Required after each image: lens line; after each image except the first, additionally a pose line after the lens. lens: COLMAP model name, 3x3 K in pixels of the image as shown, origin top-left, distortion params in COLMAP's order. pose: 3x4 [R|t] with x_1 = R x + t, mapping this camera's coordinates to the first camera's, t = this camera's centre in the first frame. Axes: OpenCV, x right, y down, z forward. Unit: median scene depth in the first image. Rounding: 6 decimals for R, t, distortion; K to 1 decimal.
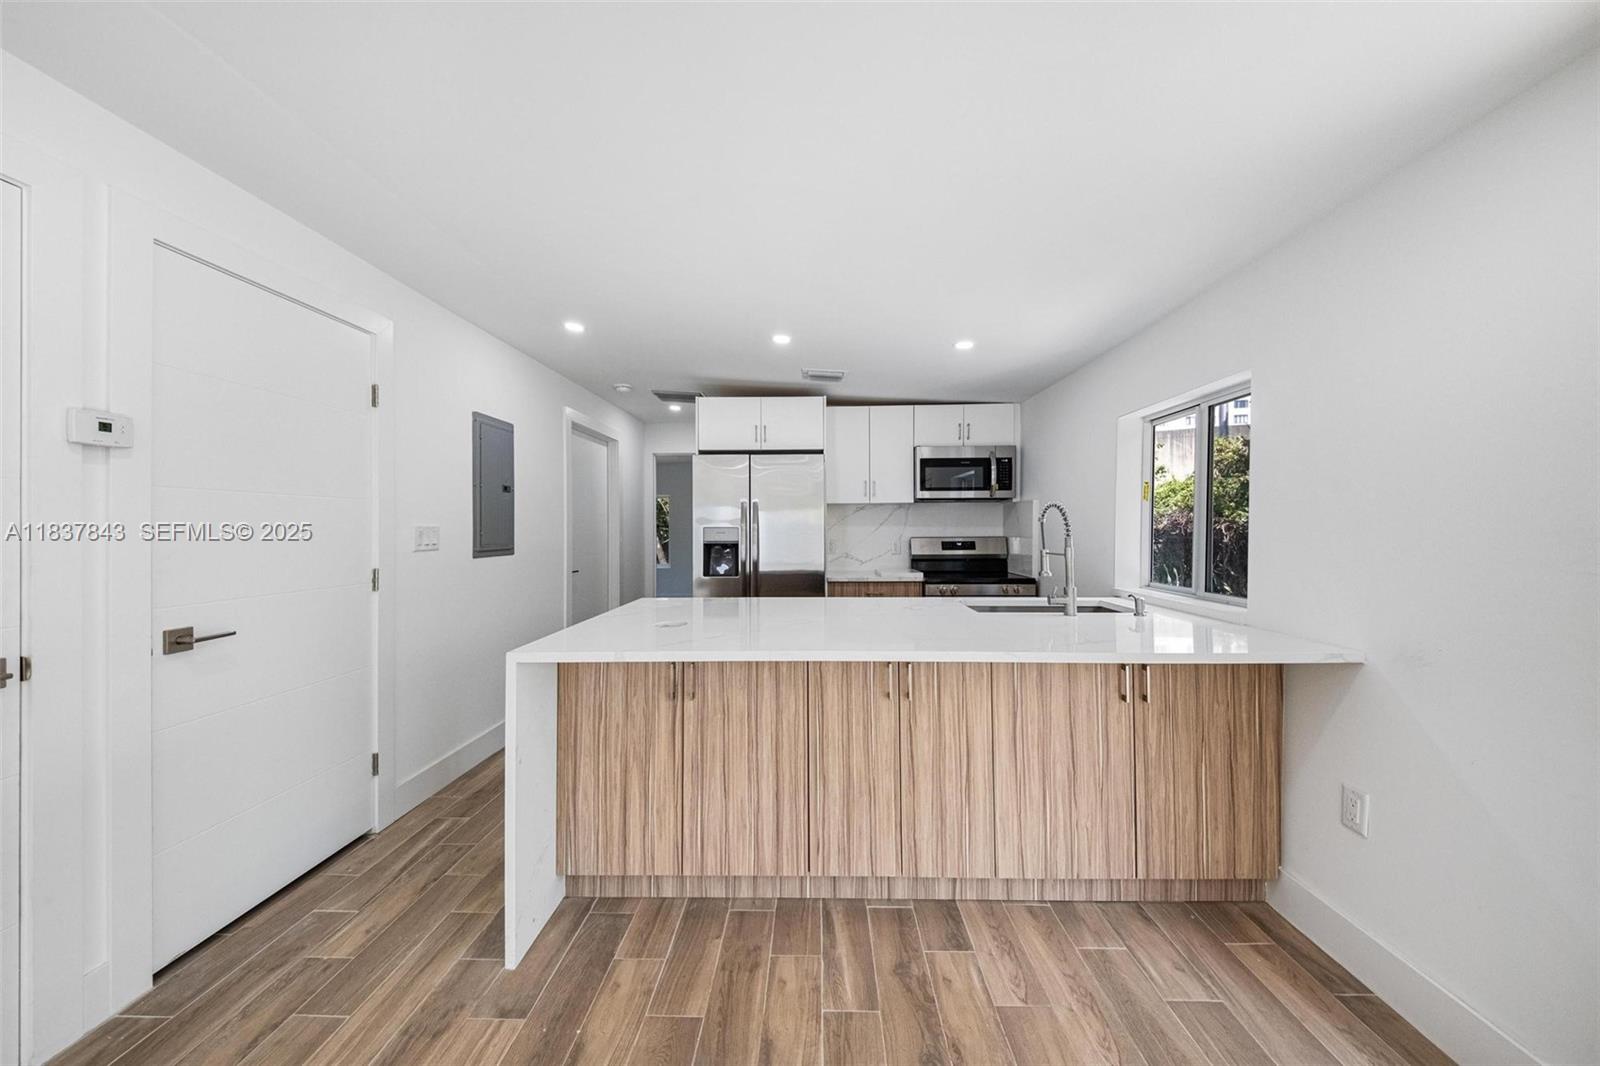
lens RADIAL K [[550.3, 0, 798.7], [0, 550.3, 519.2], [0, 0, 1]] dist [0.053782, -0.030473]
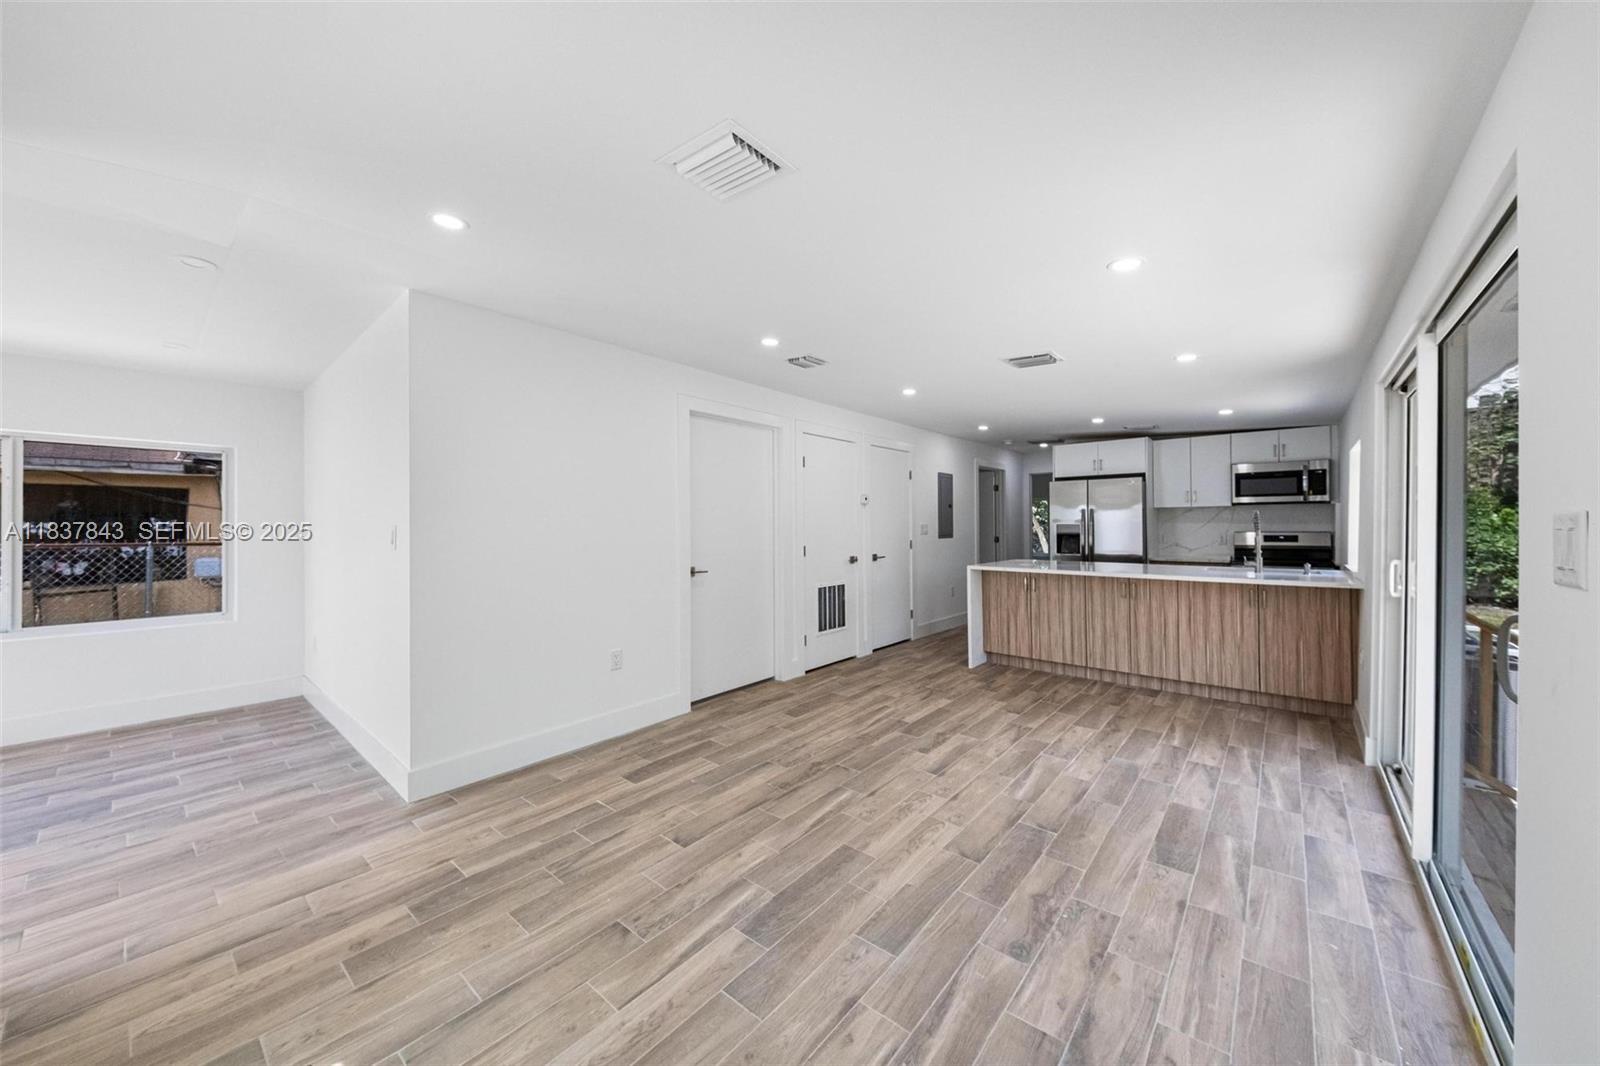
lens RADIAL K [[550.3, 0, 798.7], [0, 550.3, 519.2], [0, 0, 1]] dist [0.053782, -0.030473]
pose [[0.778782, -0.006014, -0.627266, 0.345392], [0.008639, 0.999962, 0.001139, -0.012159], [0.627236, -0.006306, 0.778804, -1.014178]]
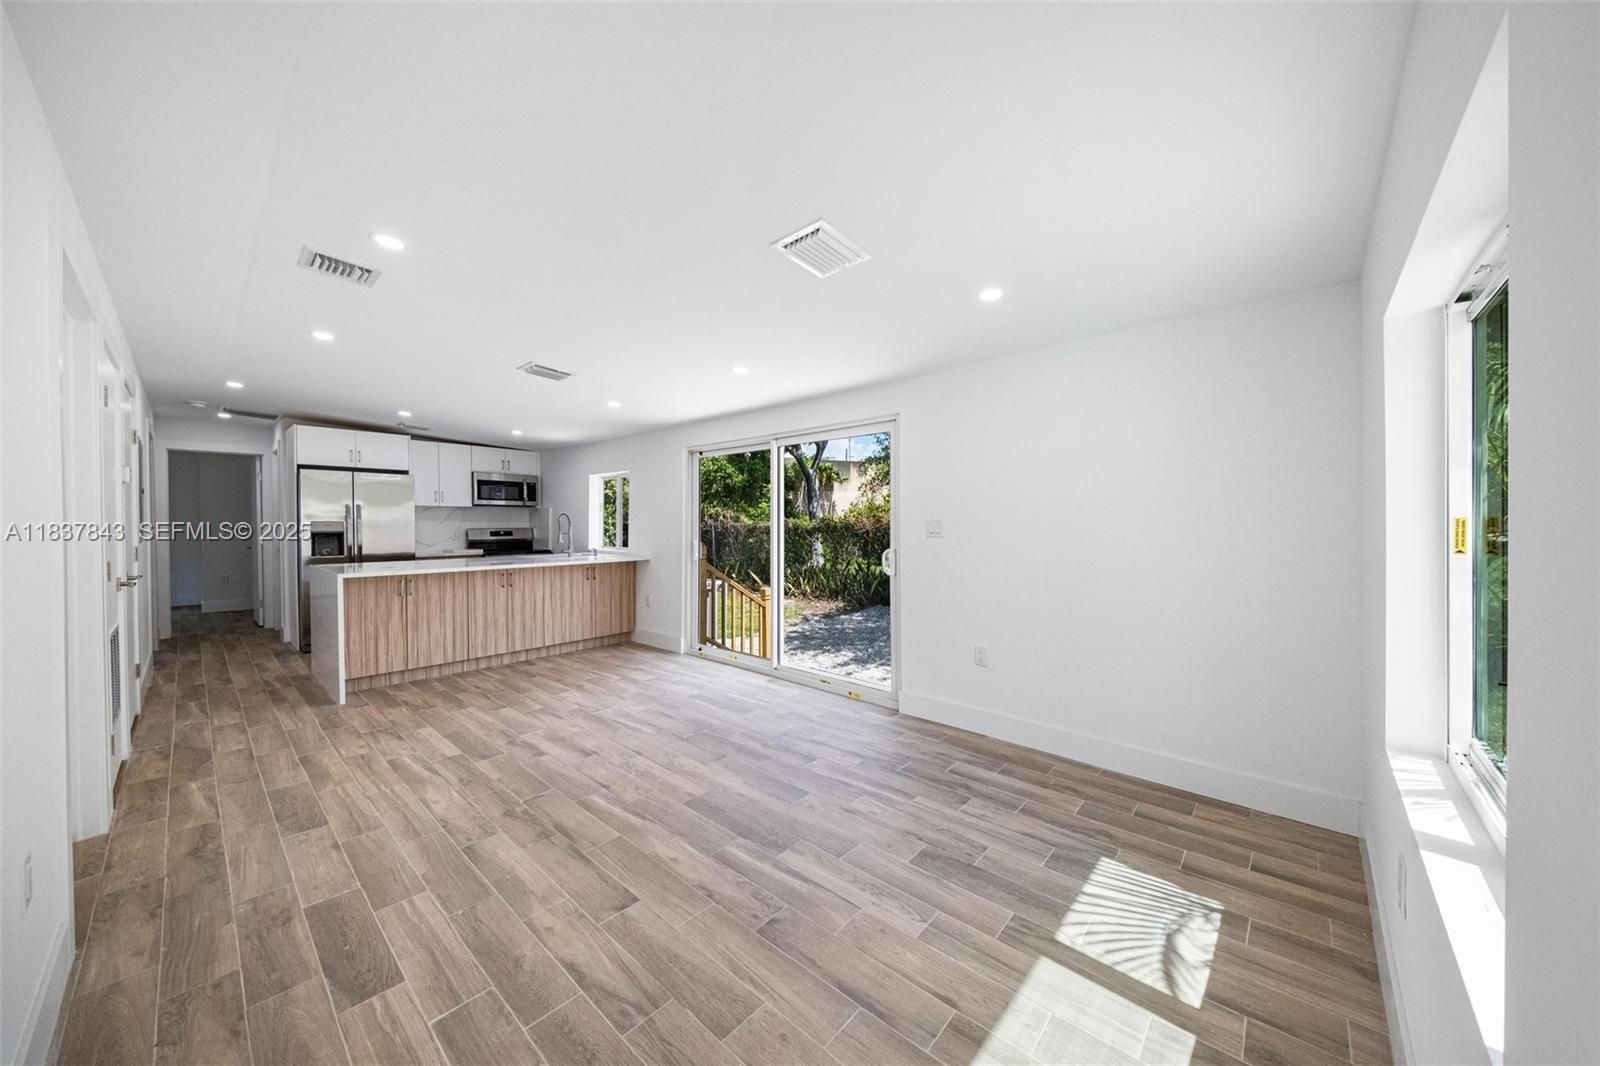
lens RADIAL K [[553.4, 0, 800.0], [0, 553.4, 533.0], [0, 0, 1]] dist [0.049356, -0.031376]
pose [[0.652854, -0.010537, 0.757411, -0.555767], [-0.012887, 0.999604, 0.025015, -0.009577], [-0.757374, -0.026092, 0.652460, -1.071176]]
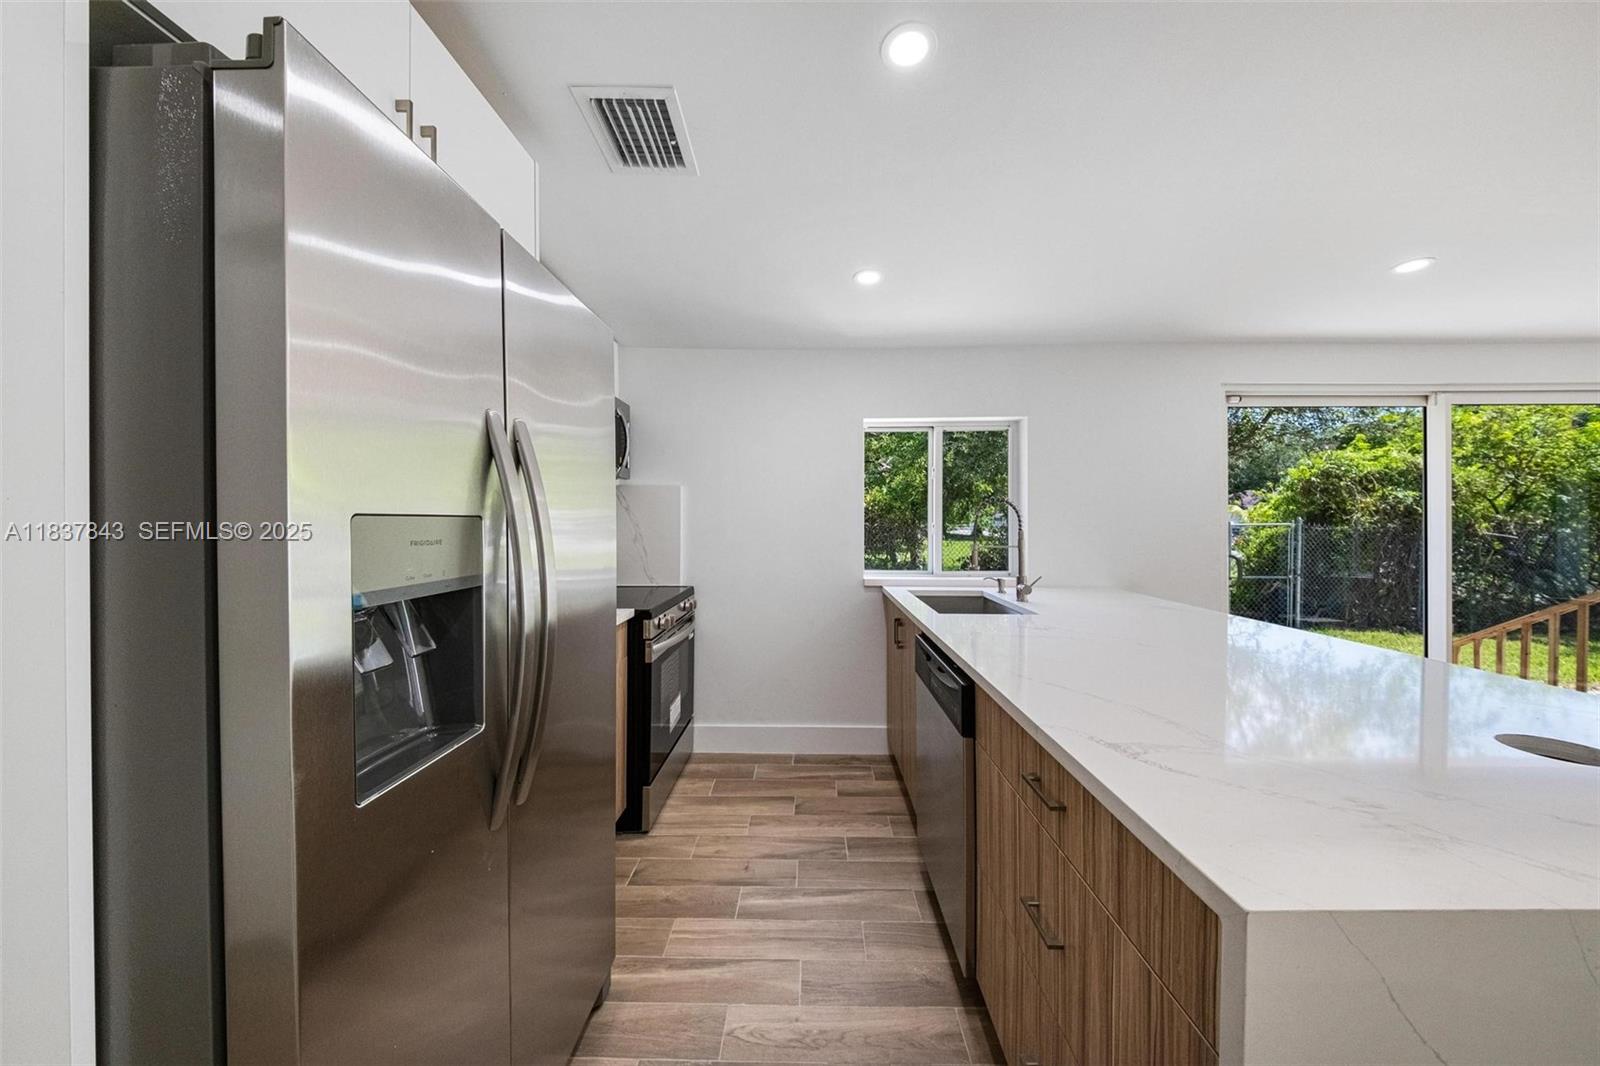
lens RADIAL K [[547.7, 0, 797.1], [0, 547.7, 530.5], [0, 0, 1]] dist [0.026965, -0.016363]
pose [[-0.021810, -0.018009, 0.999600, -0.423419], [-0.014720, 0.999735, 0.017690, 0.014021], [-0.999654, -0.014329, -0.022069, 1.065917]]
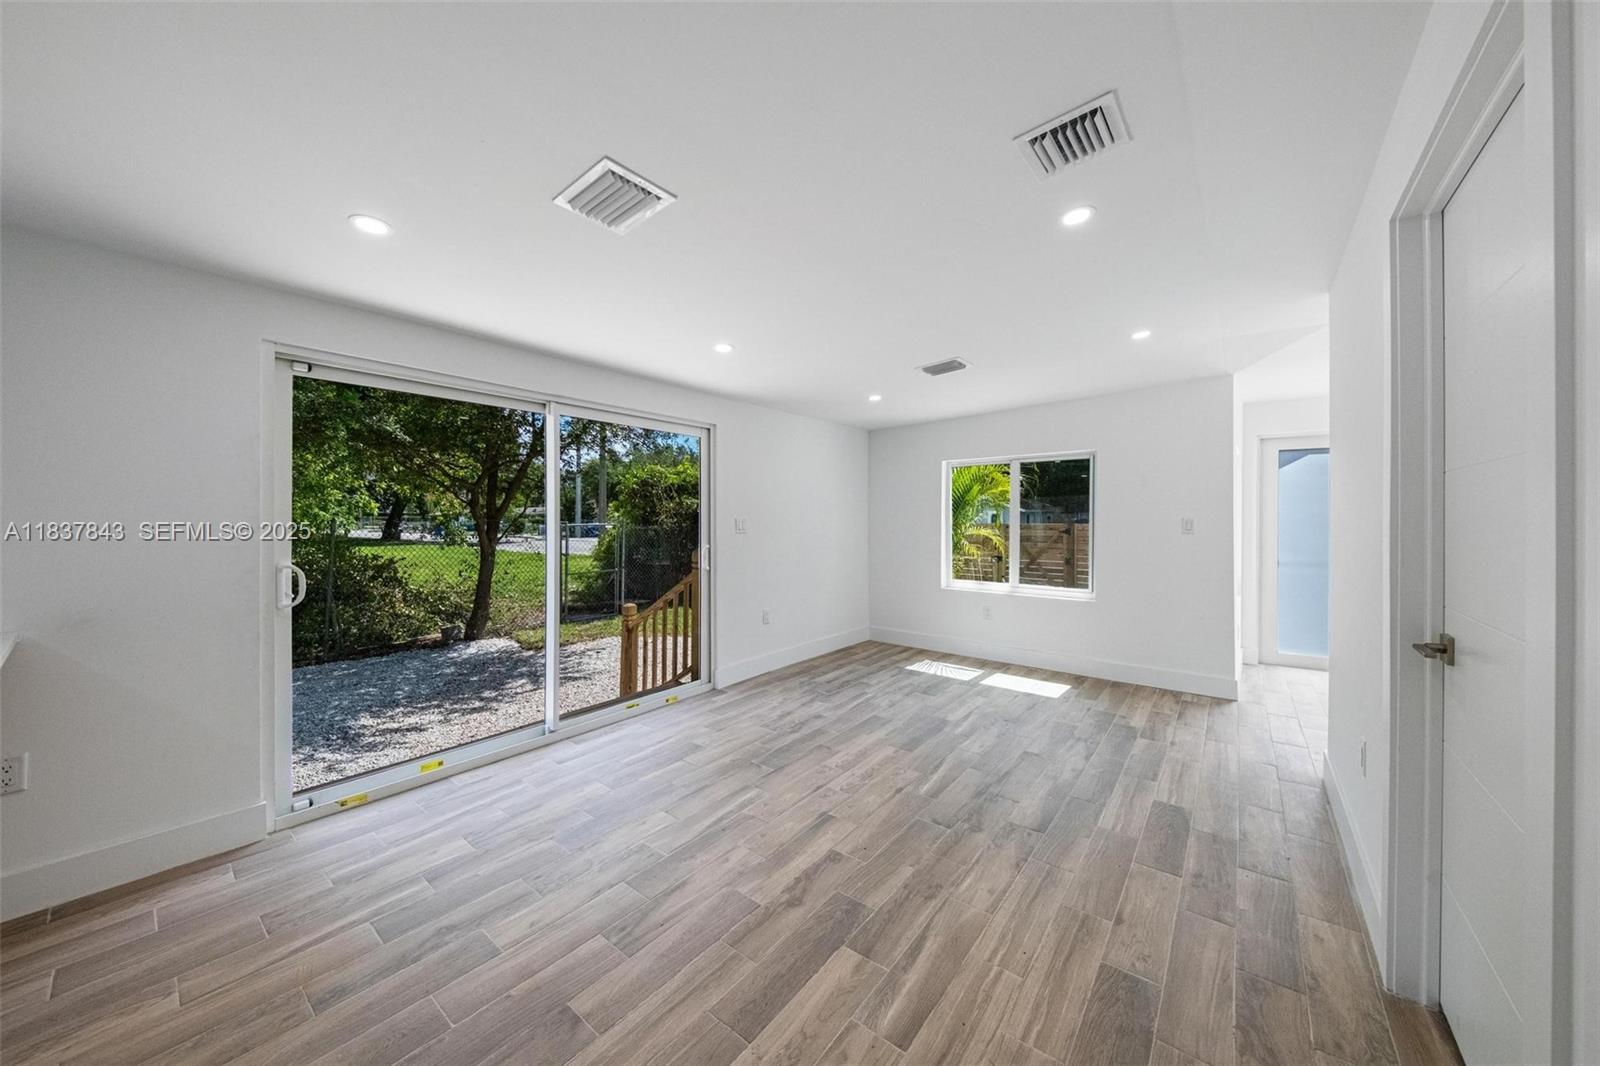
lens RADIAL K [[553.4, 0, 800.0], [0, 553.4, 533.0], [0, 0, 1]] dist [0.049356, -0.031376]
pose [[-0.804420, -0.009372, 0.593987, -0.481489], [-0.004486, 0.999943, 0.009702, 0.007027], [-0.594044, 0.005140, -0.804416, 0.482434]]
